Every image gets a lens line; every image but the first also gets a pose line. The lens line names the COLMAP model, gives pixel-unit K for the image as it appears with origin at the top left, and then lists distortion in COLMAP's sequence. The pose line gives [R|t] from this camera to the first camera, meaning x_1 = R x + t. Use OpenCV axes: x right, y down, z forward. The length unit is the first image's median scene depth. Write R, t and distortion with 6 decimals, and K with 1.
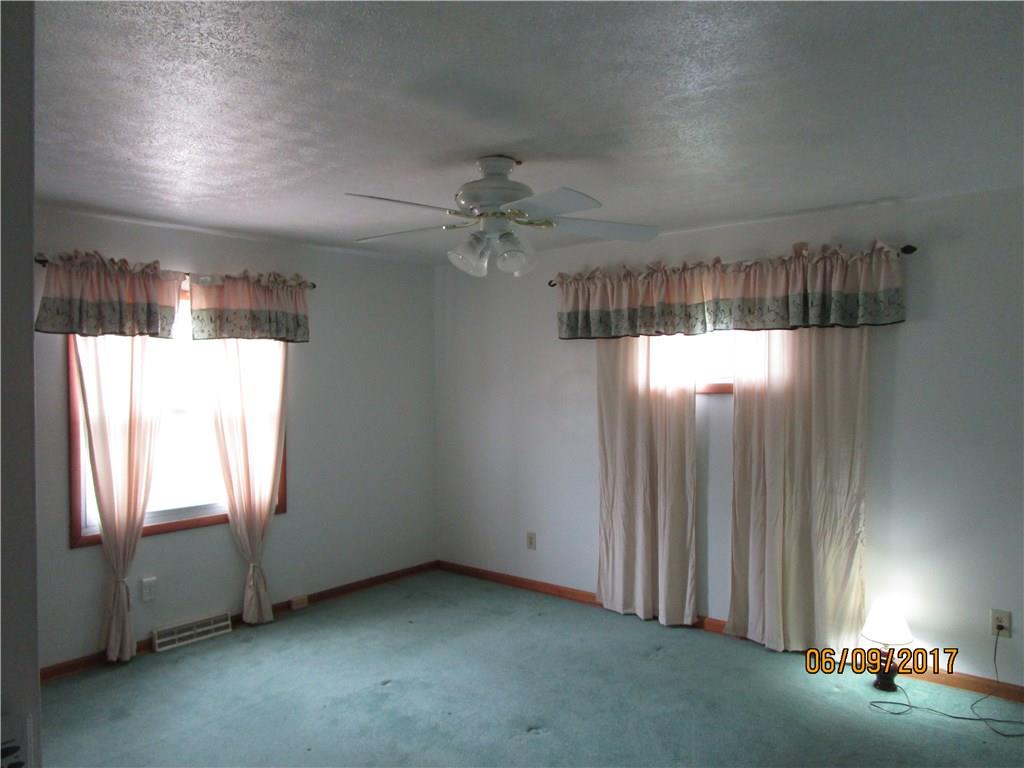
lens RADIAL K [[704.3, 0, 512.0], [0, 704.3, 384.0], [0, 0, 1]] dist [-0.039648, 0.000940]
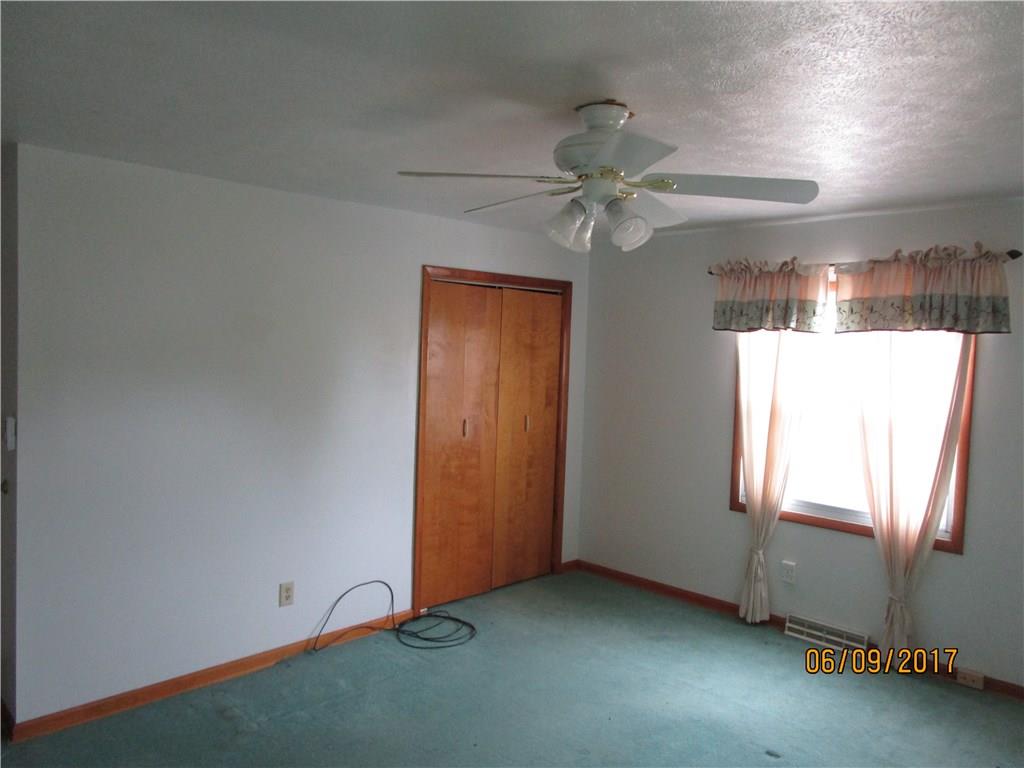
lens RADIAL K [[704.3, 0, 512.0], [0, 704.3, 384.0], [0, 0, 1]] dist [-0.039648, 0.000940]
pose [[-0.065502, 0.051090, -0.996544, 0.528800], [-0.055663, 0.996946, 0.054769, -0.021337], [0.996299, 0.059058, -0.062458, 0.622005]]
